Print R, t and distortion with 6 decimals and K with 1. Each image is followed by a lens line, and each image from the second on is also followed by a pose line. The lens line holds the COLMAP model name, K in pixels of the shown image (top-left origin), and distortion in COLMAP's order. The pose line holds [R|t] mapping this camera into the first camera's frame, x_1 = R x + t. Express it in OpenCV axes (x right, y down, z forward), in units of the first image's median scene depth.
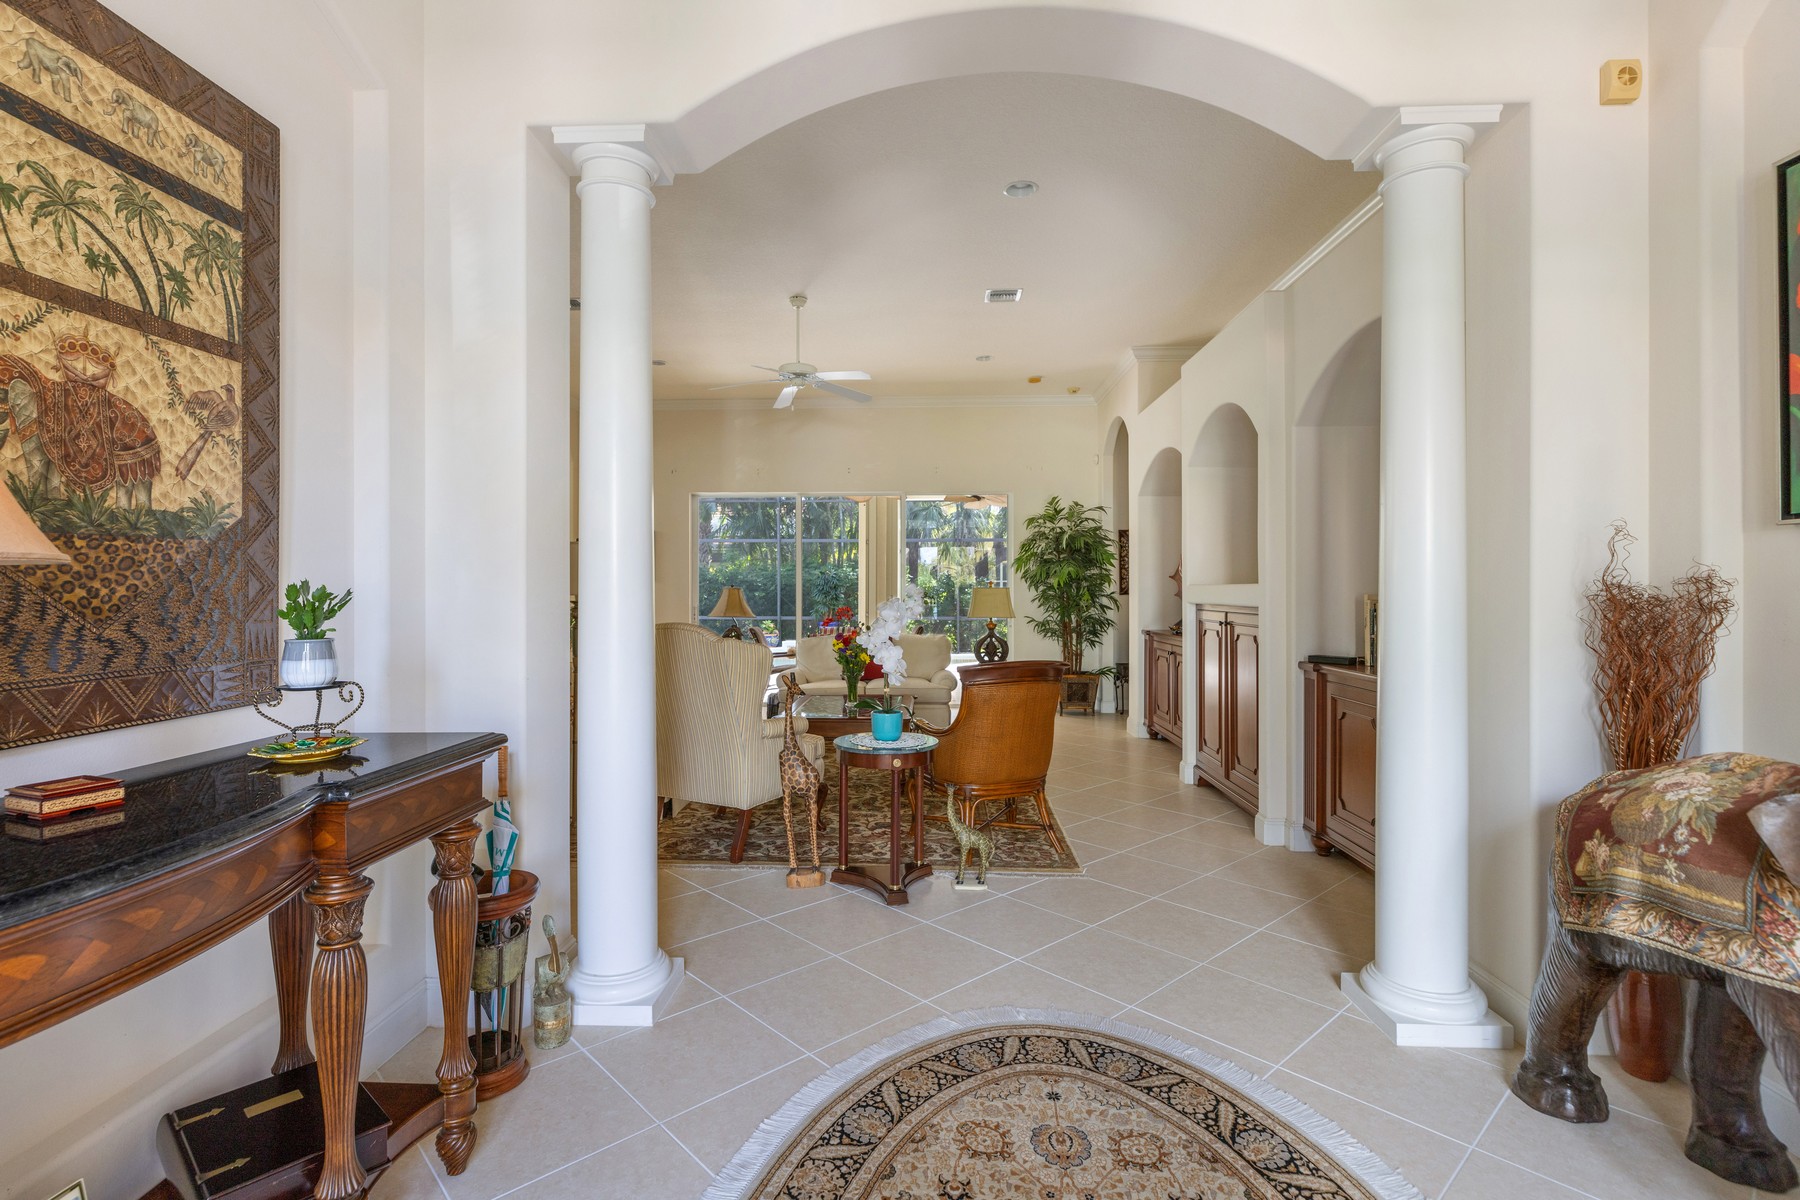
lens RADIAL K [[855.7, 0, 894.8], [0, 855.7, 589.2], [0, 0, 1]] dist [-0.000860, 0.000608]
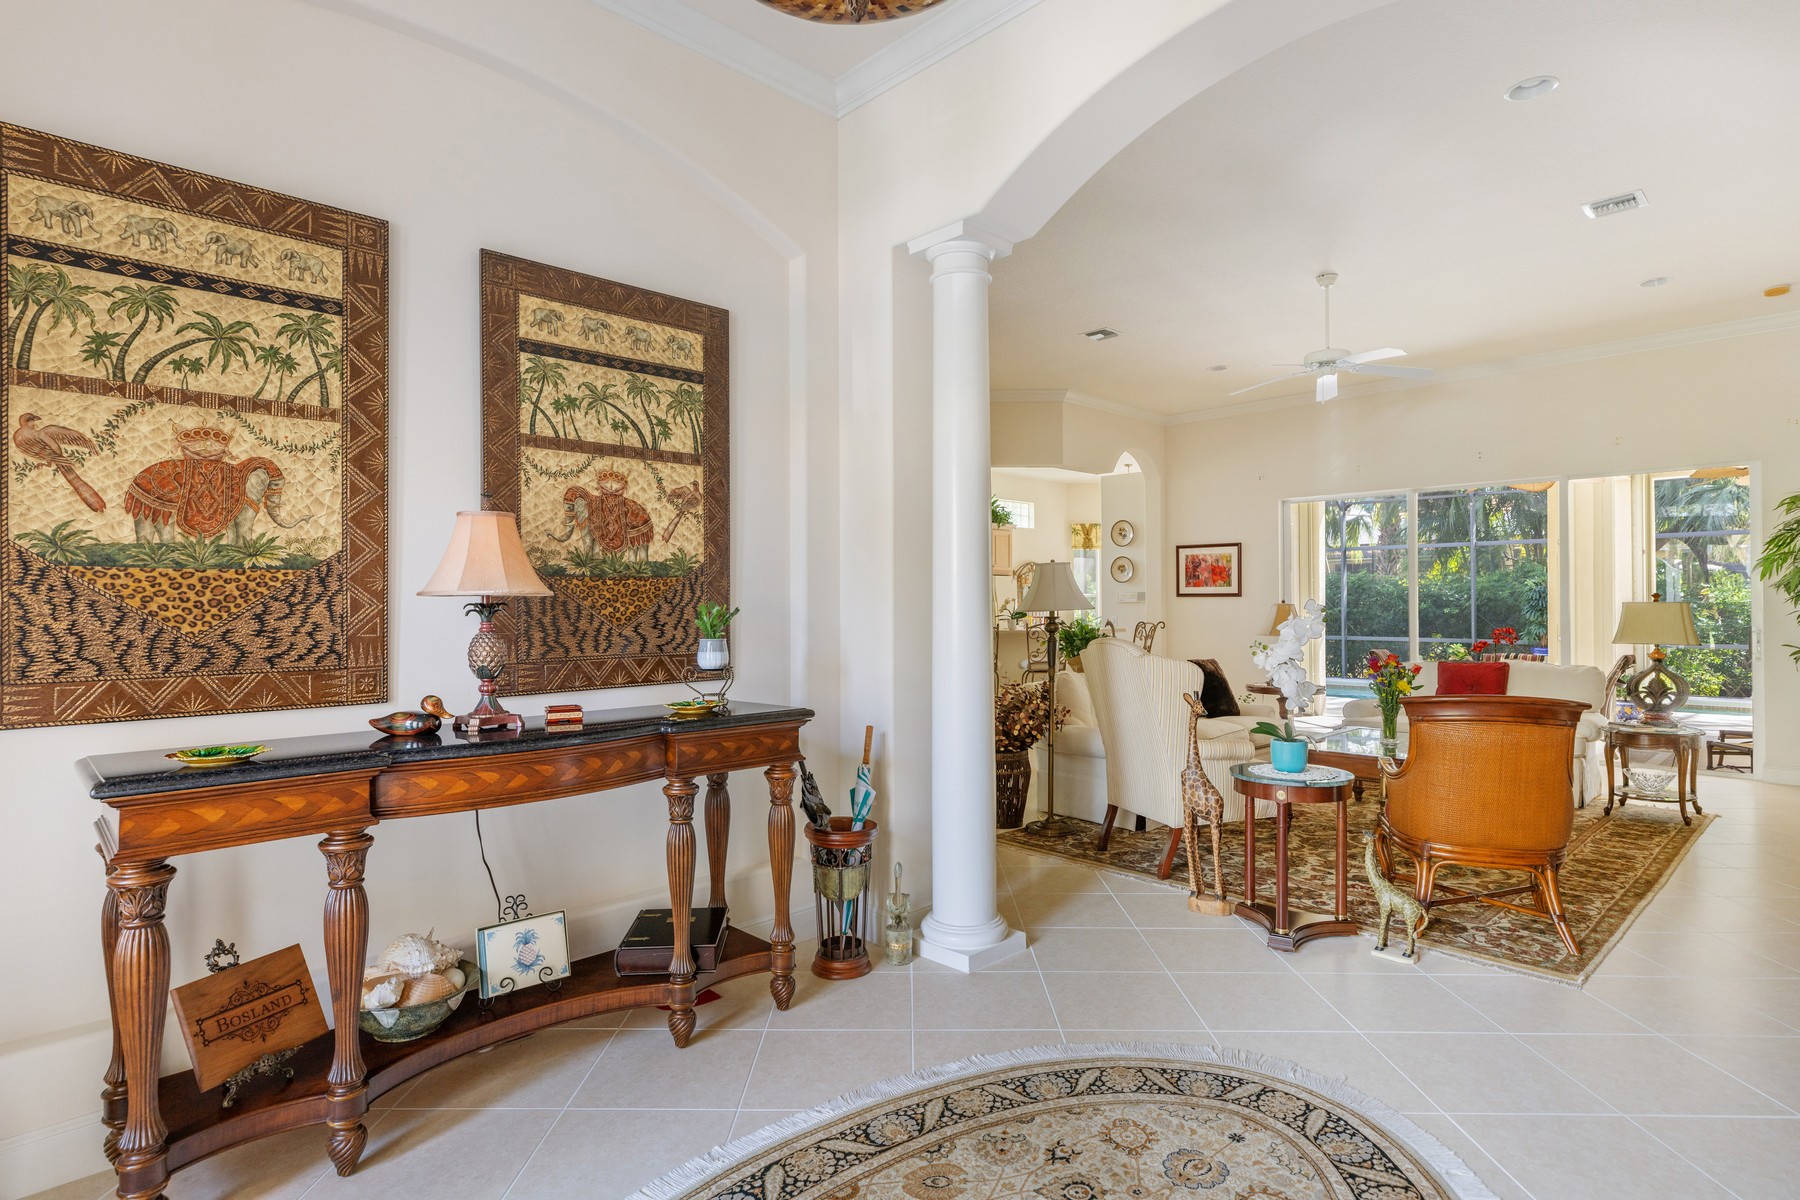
lens RADIAL K [[931.4, 0, 889.5], [0, 931.4, 597.7], [0, 0, 1]] dist [-0.000734, 0.000749]
pose [[0.725740, -0.007990, -0.687922, 0.728502], [0.002710, 0.999958, -0.008756, -0.001700], [0.687964, 0.004491, 0.725731, -0.026135]]
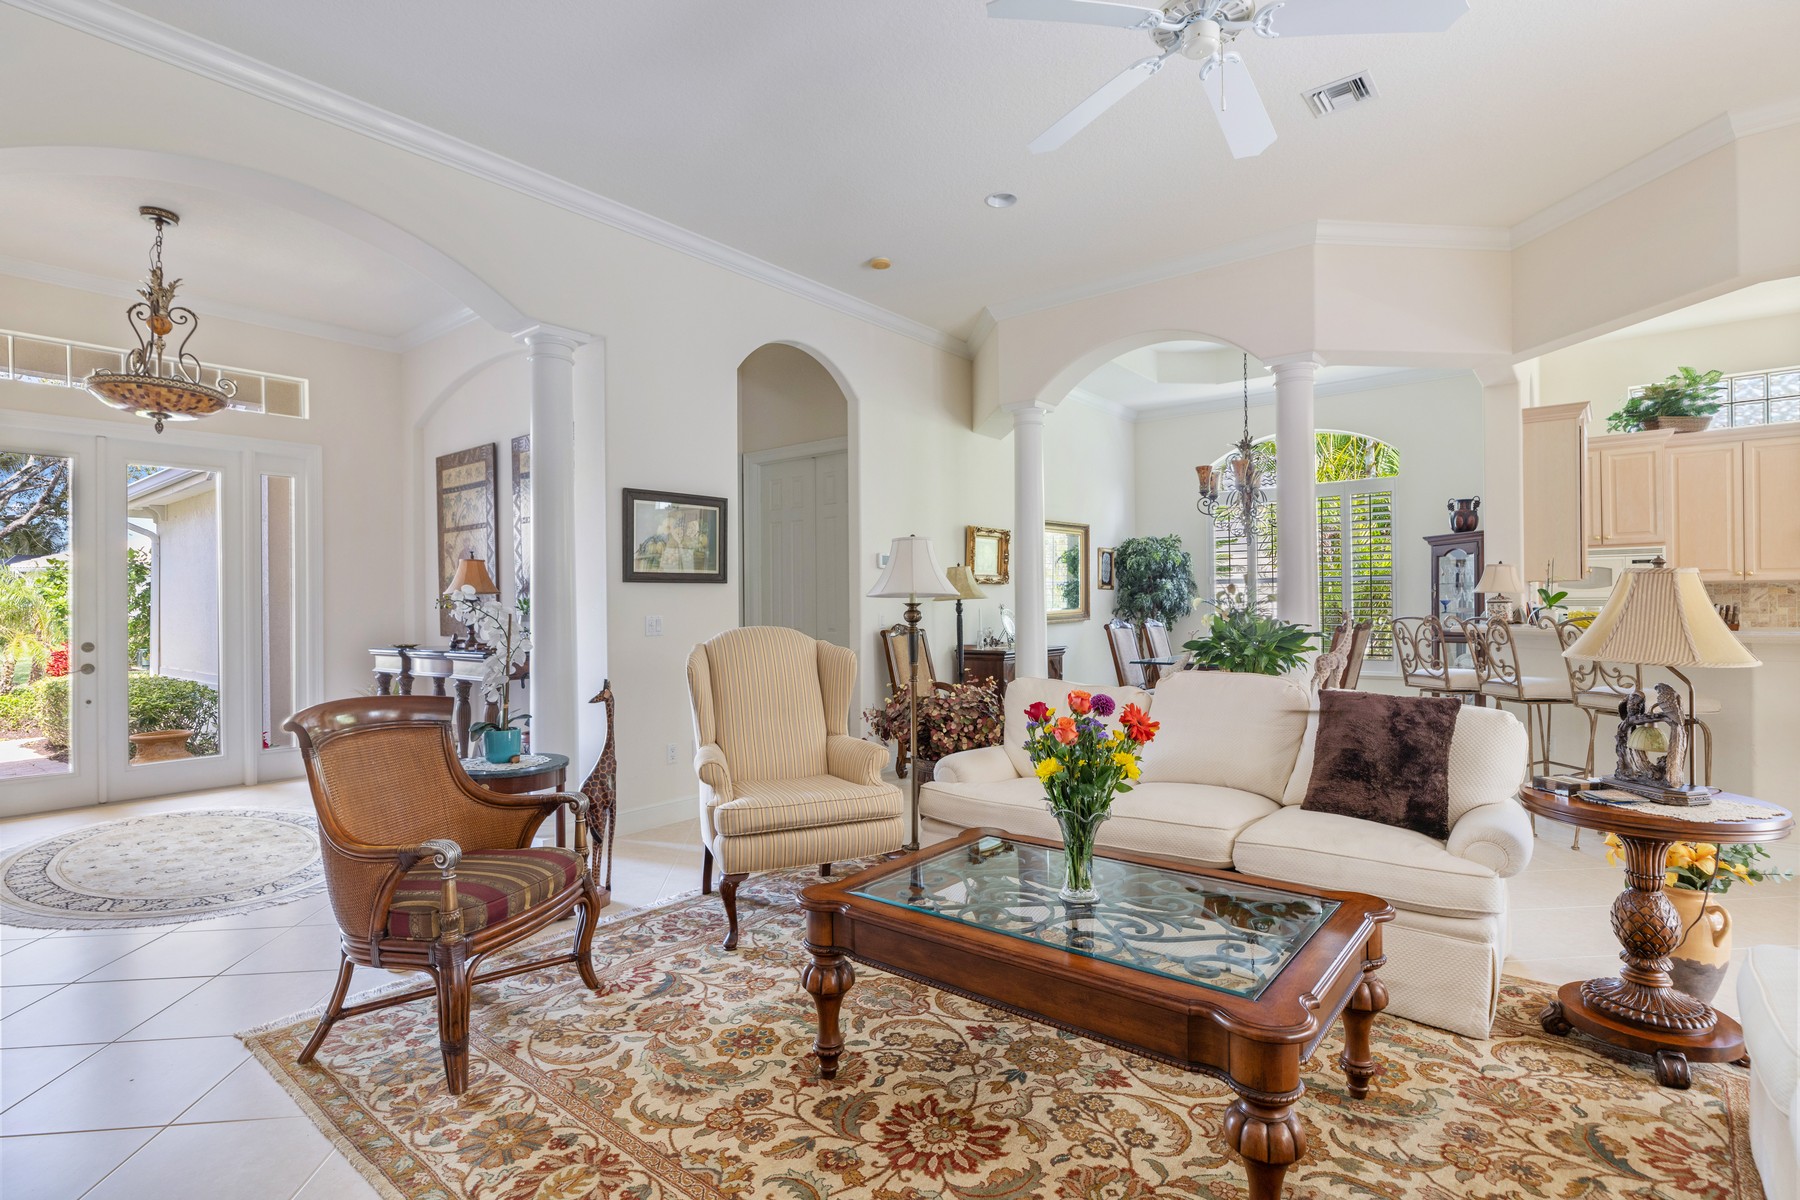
lens RADIAL K [[876.7, 0, 900.0], [0, 876.7, 600.0], [0, 0, 1]] dist [-0.000926, -0.000664]
pose [[-0.594581, 0.002909, -0.804030, 0.954060], [0.009852, 0.999945, -0.003669, 0.032029], [0.803975, -0.010103, -0.594577, 3.755228]]
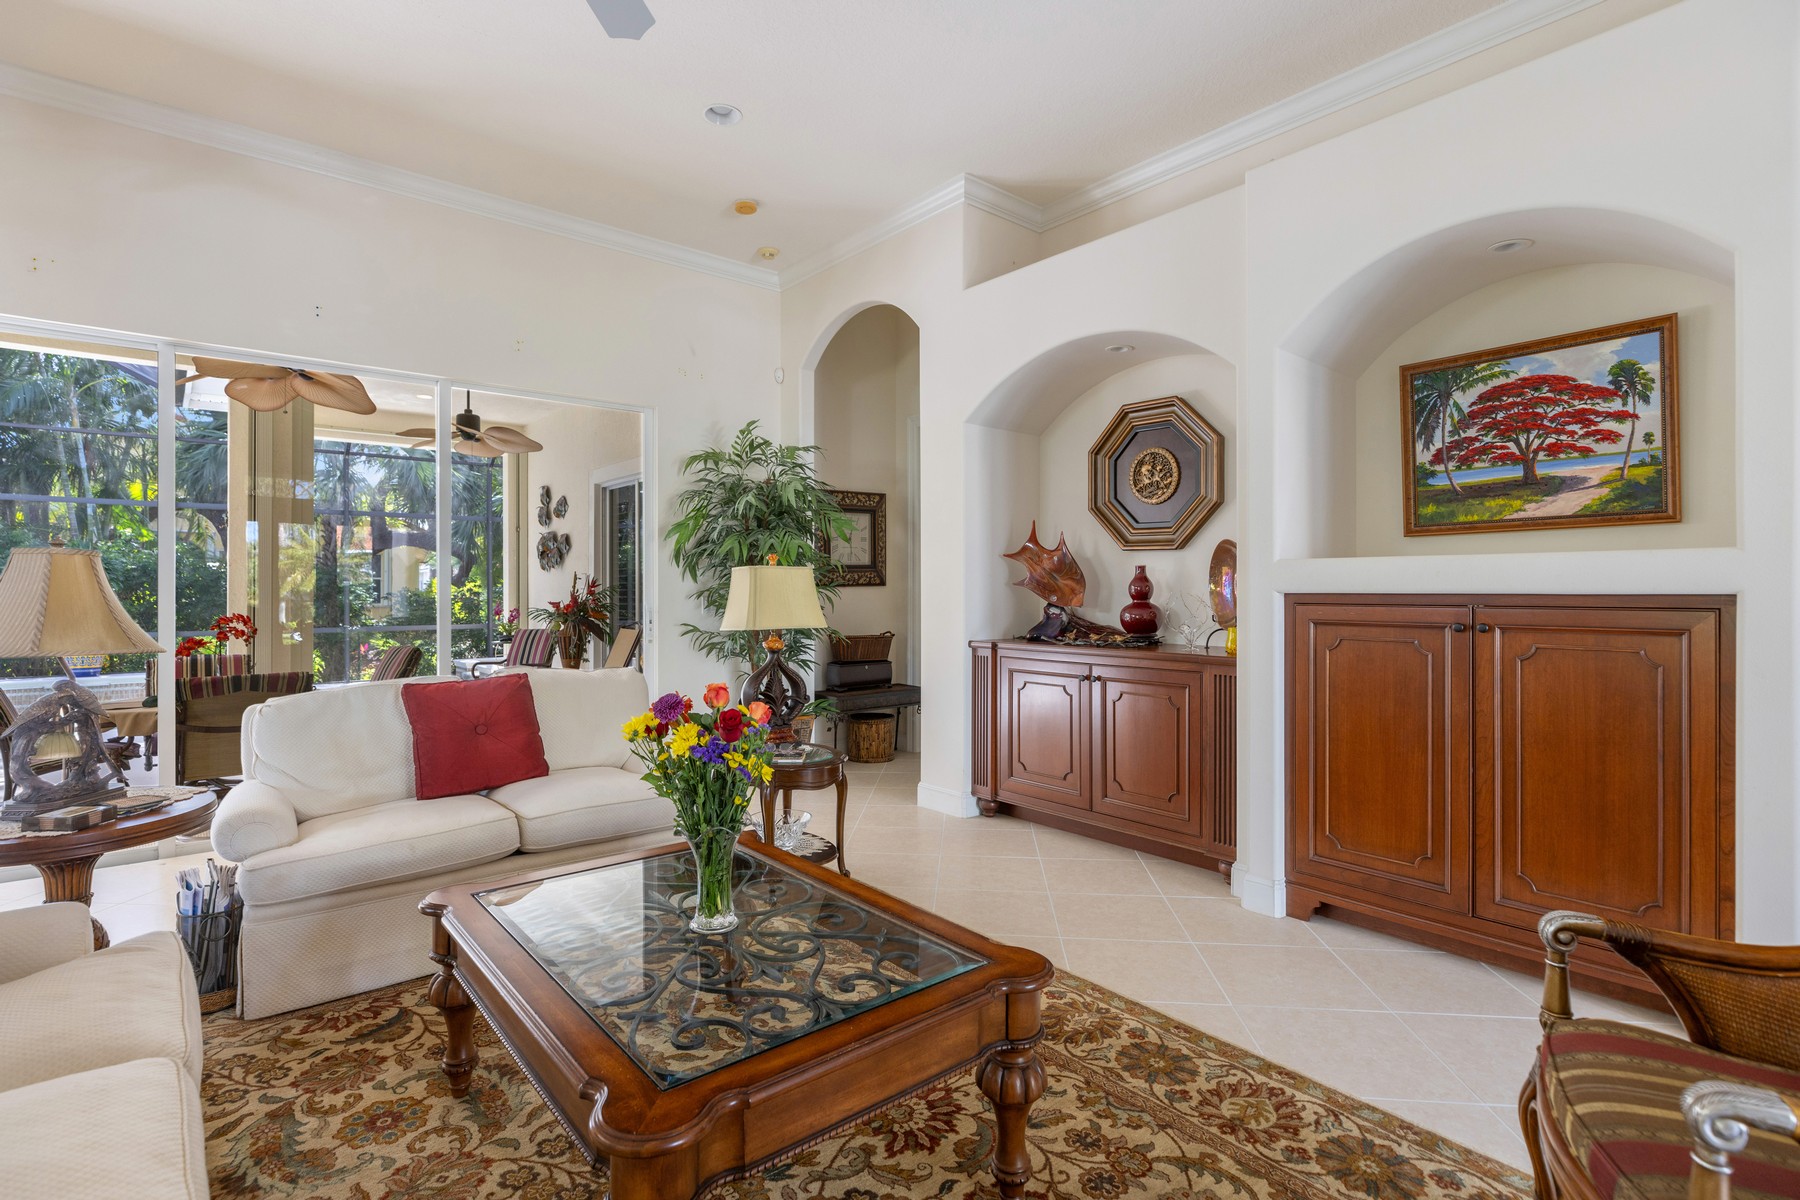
lens RADIAL K [[862.0, 0, 897.4], [0, 862.0, 590.5], [0, 0, 1]] dist [-0.000612, 0.000049]
pose [[0.736417, 0.000315, 0.676528, -0.685424], [0.000549, 0.999999, -0.001064, 0.046422], [-0.676528, 0.001155, 0.736416, 2.341571]]
